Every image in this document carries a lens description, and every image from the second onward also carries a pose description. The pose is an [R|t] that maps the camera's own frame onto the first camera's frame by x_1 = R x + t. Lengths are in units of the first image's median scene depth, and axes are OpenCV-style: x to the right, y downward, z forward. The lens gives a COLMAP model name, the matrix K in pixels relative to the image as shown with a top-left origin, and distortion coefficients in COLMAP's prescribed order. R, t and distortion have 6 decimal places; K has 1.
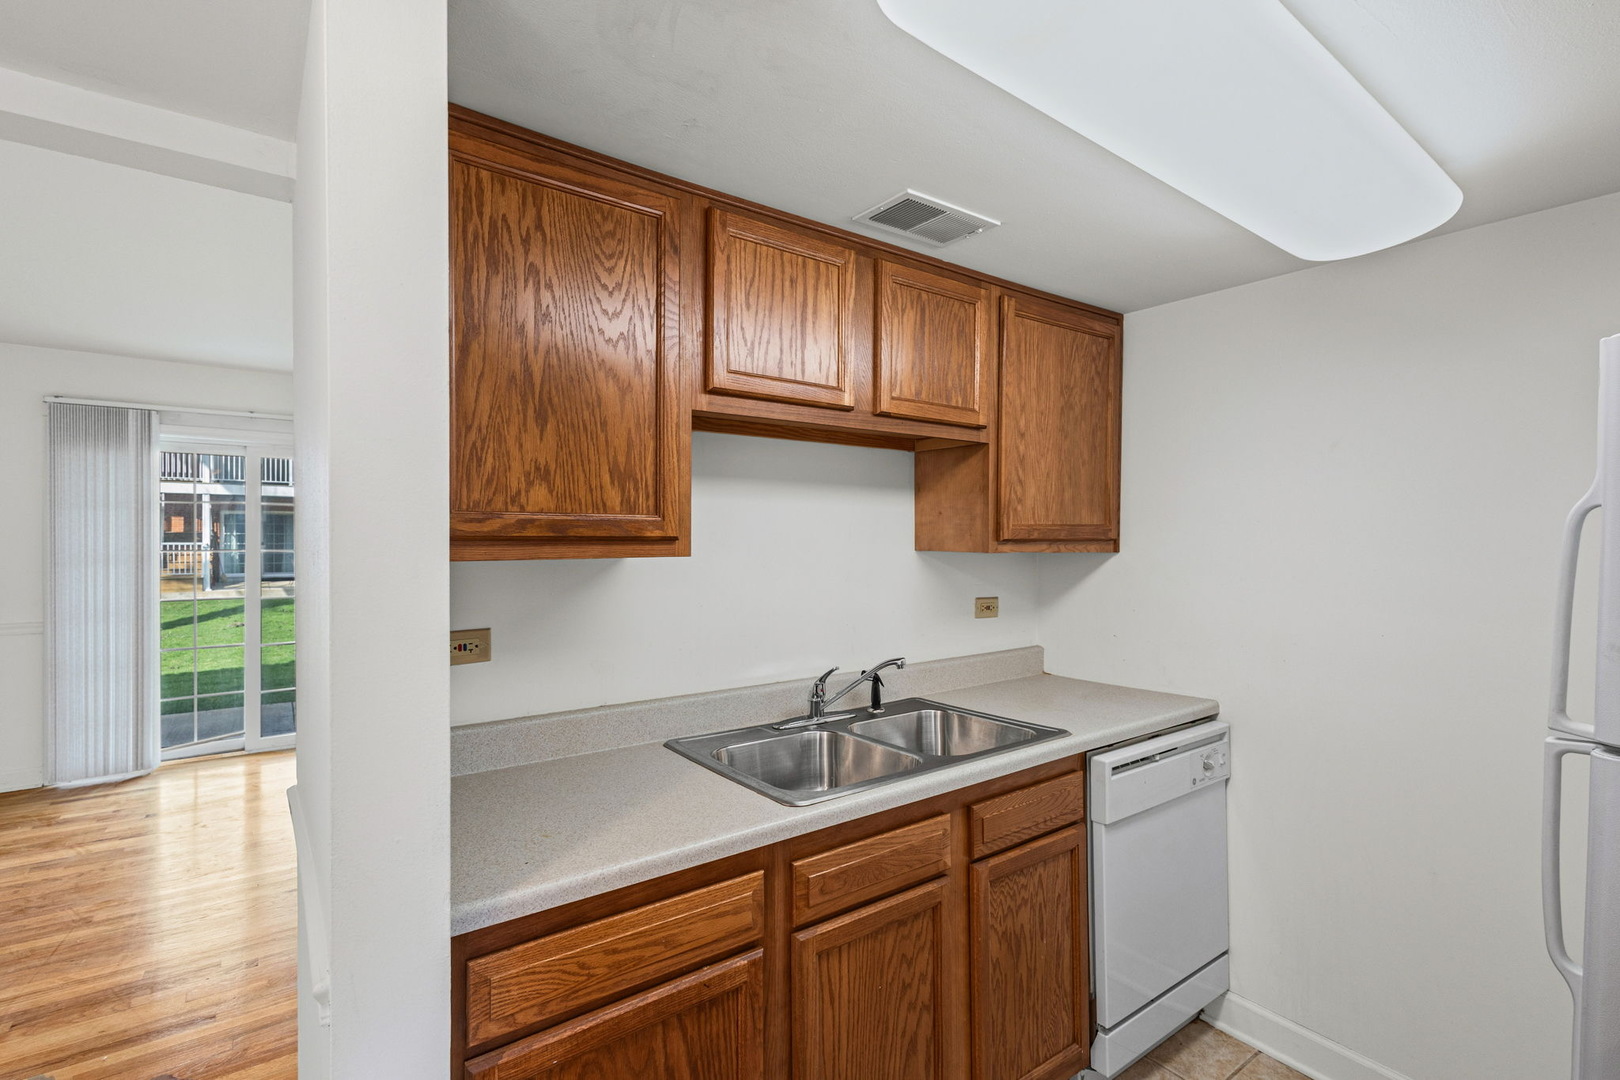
lens RADIAL K [[748.8, 0, 808.5], [0, 748.8, 537.9], [0, 0, 1]] dist [0.006909, -0.001802]
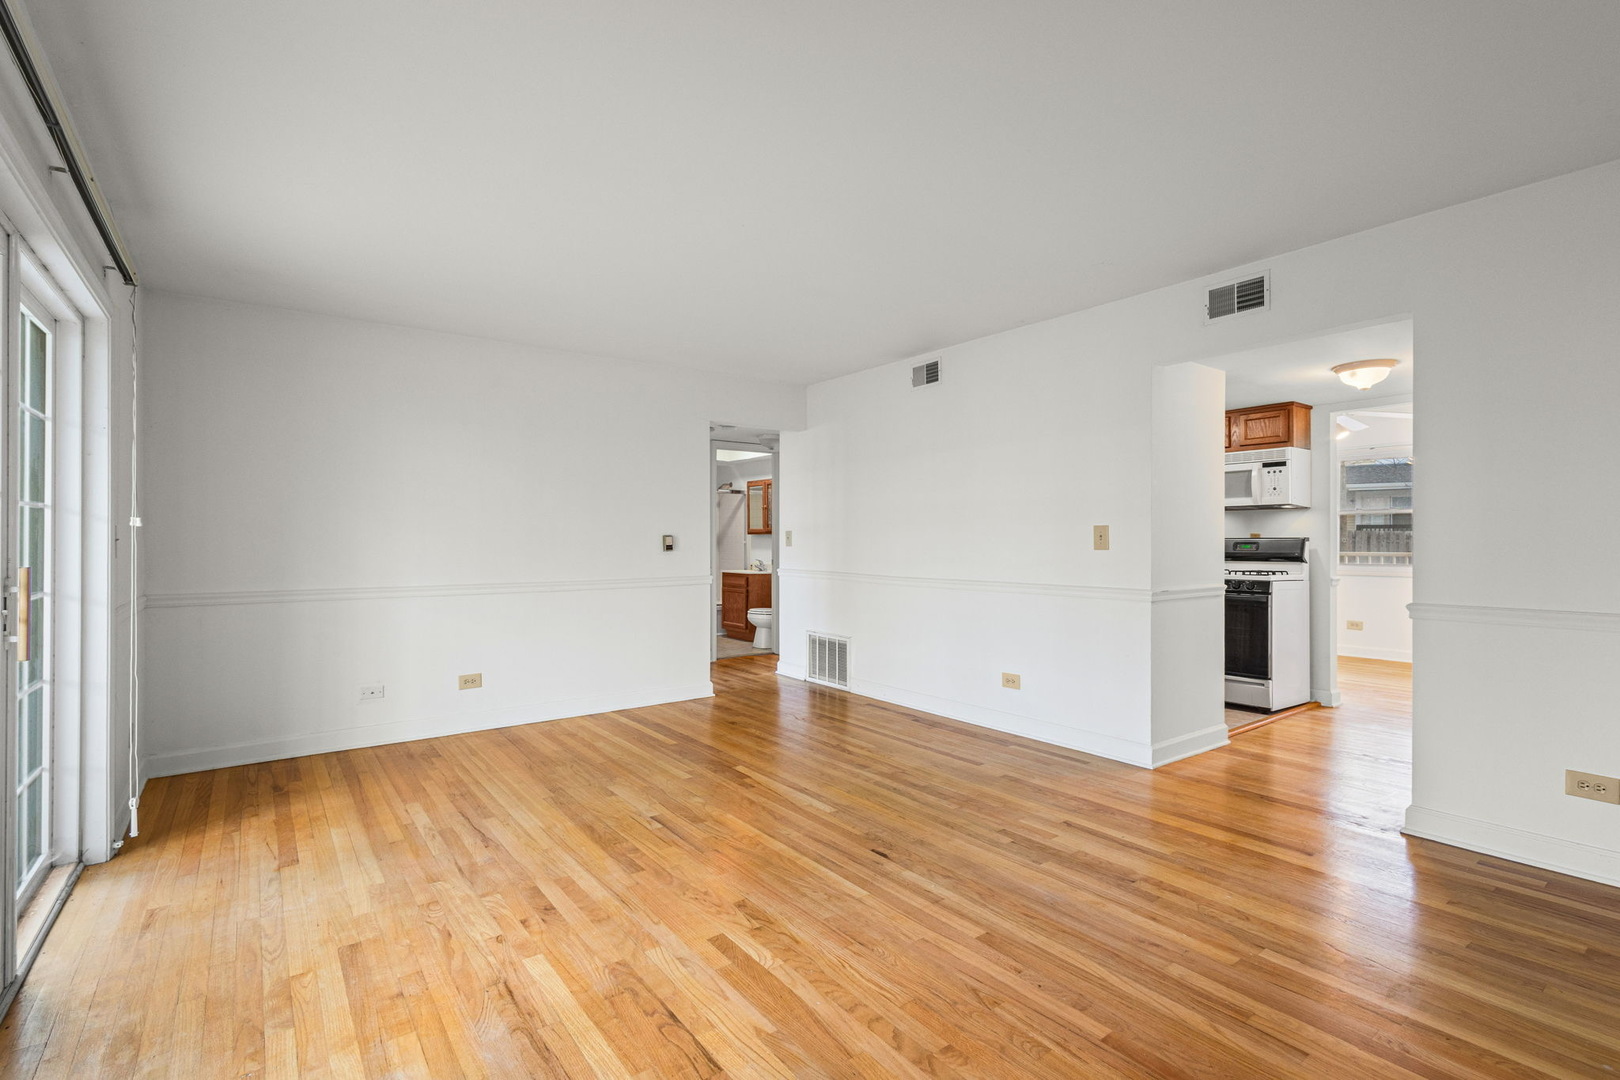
lens RADIAL K [[748.8, 0, 806.3], [0, 748.8, 537.2], [0, 0, 1]] dist [0.006909, -0.001802]
pose [[-0.003809, -0.001286, 0.999992, -1.145840], [0.007446, 0.999971, 0.001314, 0.049735], [-0.999965, 0.007451, -0.003800, 0.775781]]
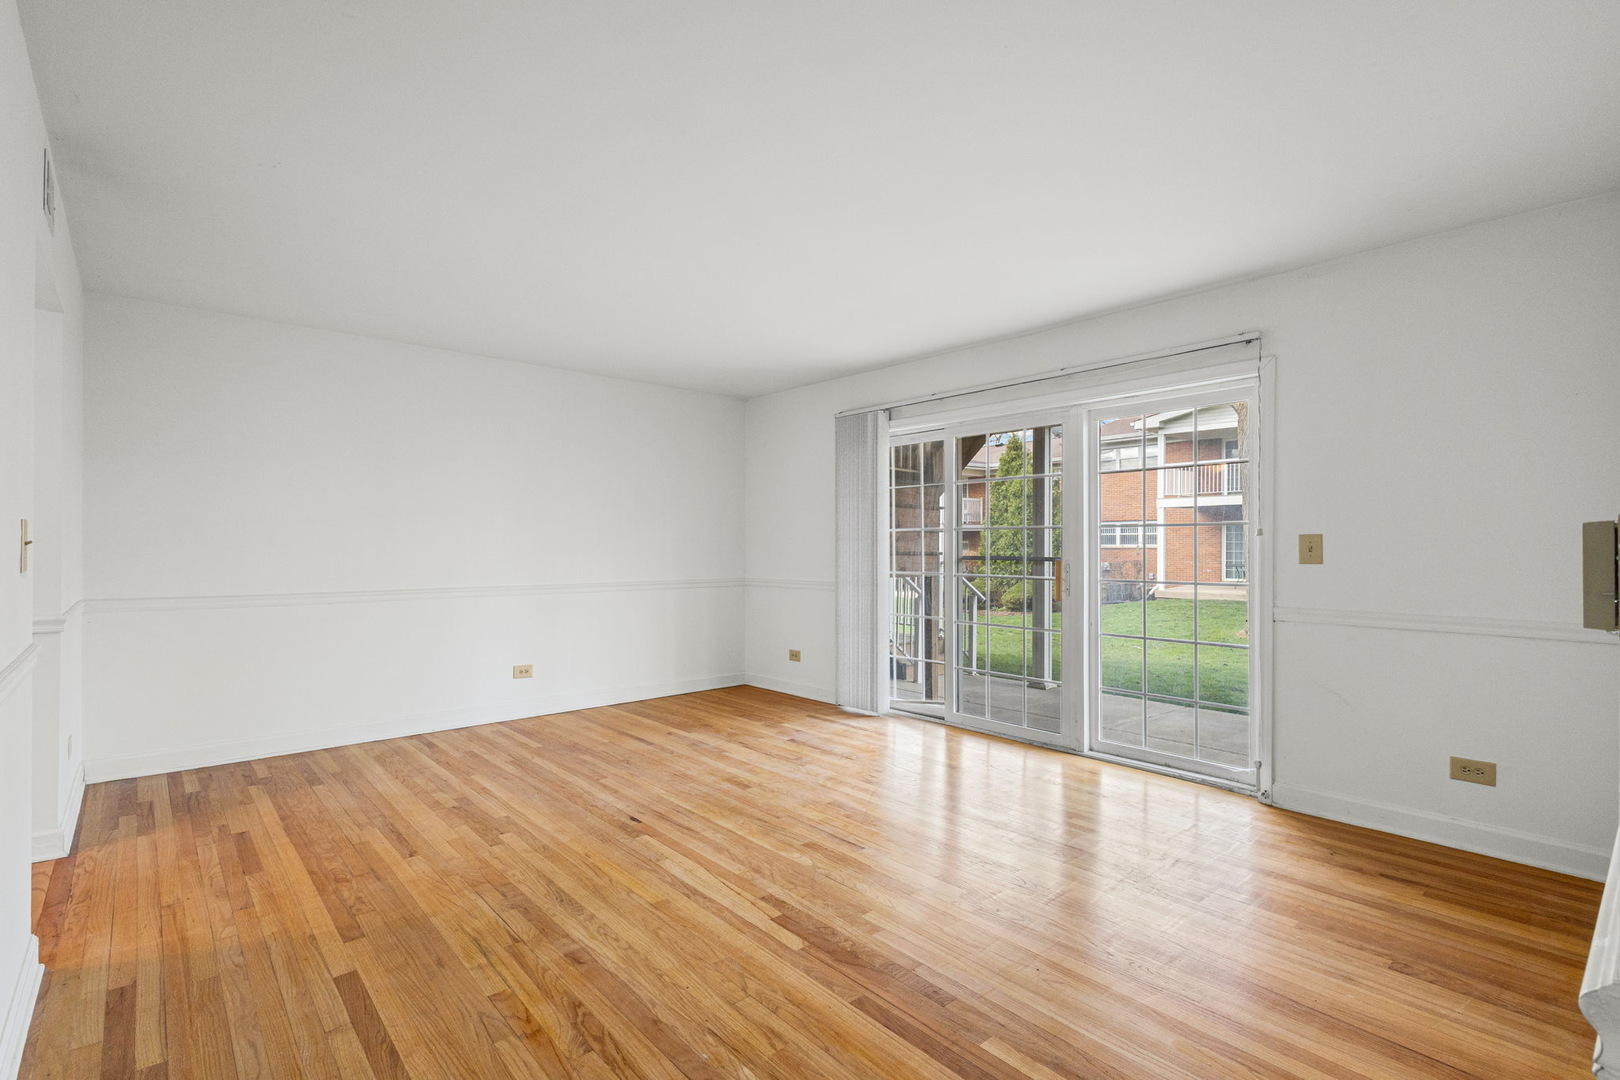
lens RADIAL K [[748.8, 0, 812.1], [0, 748.8, 550.9], [0, 0, 1]] dist [0.006909, -0.001802]
pose [[0.099457, 0.000408, -0.995042, 0.302958], [-0.003212, 0.999995, 0.000089, 0.054701], [0.995037, 0.003188, 0.099458, 0.813322]]
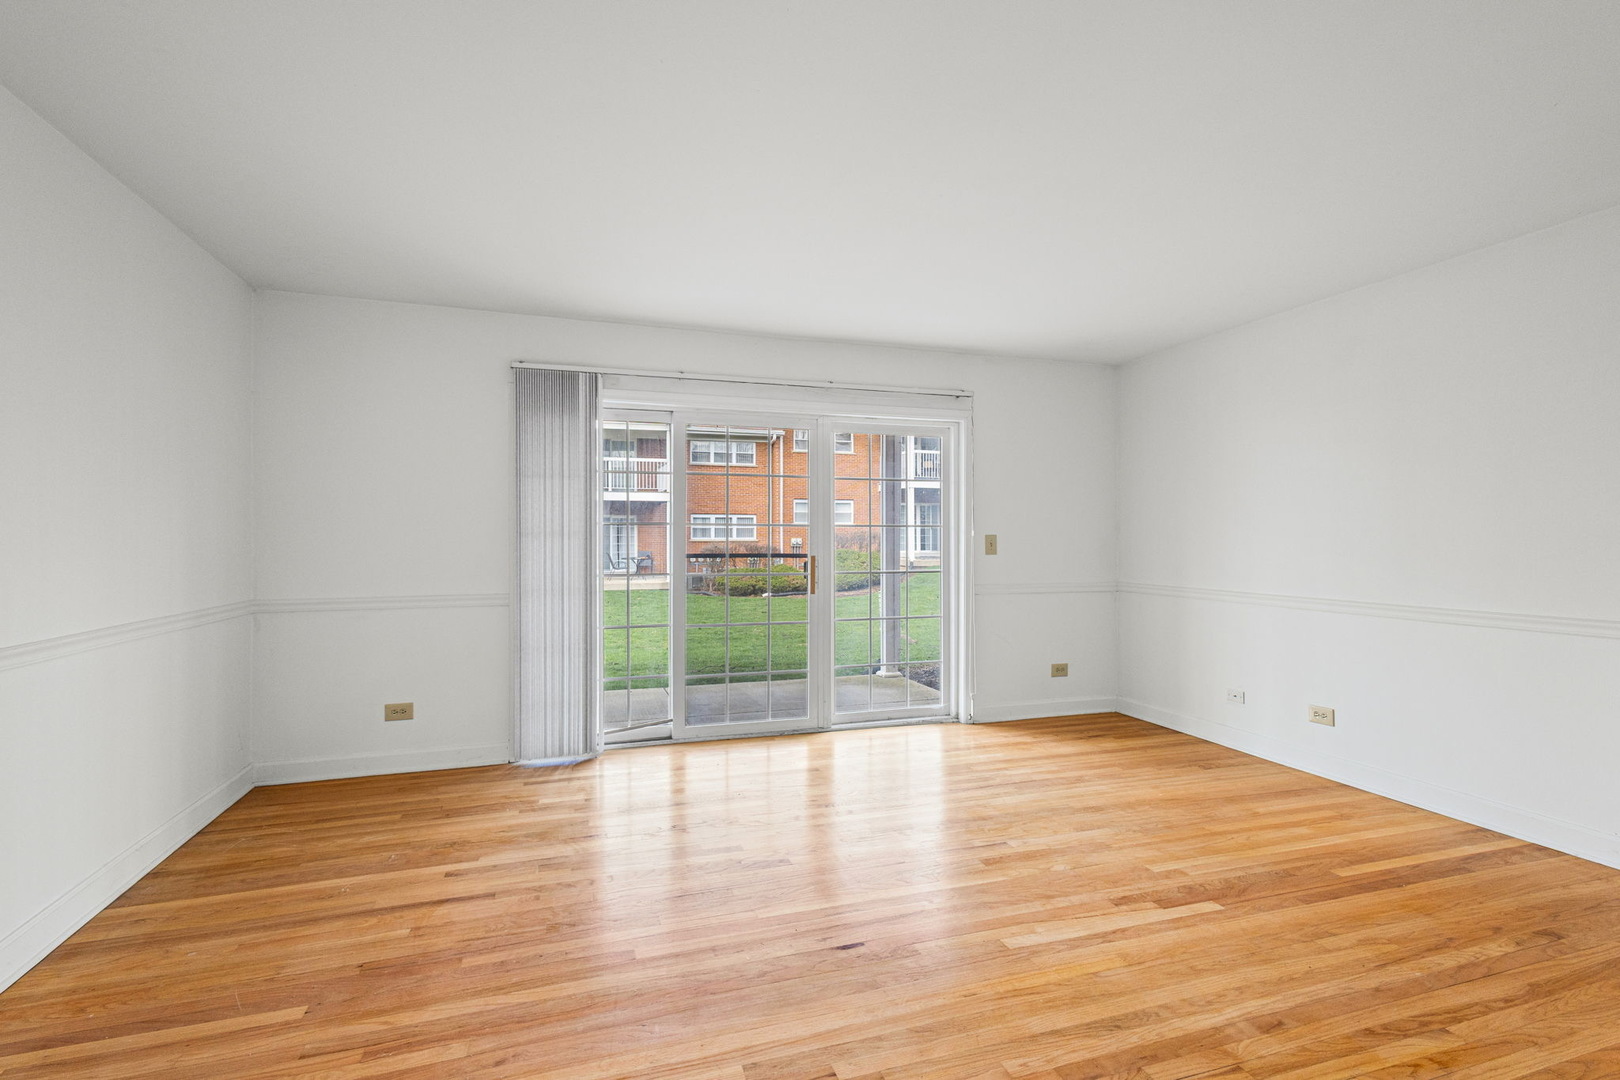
lens RADIAL K [[748.8, 0, 812.3], [0, 748.8, 535.3], [0, 0, 1]] dist [0.006909, -0.001802]
pose [[0.951344, -0.006170, -0.308069, -0.342161], [0.003591, 0.999954, -0.008937, 0.045716], [0.308110, 0.007396, 0.951322, 0.195247]]
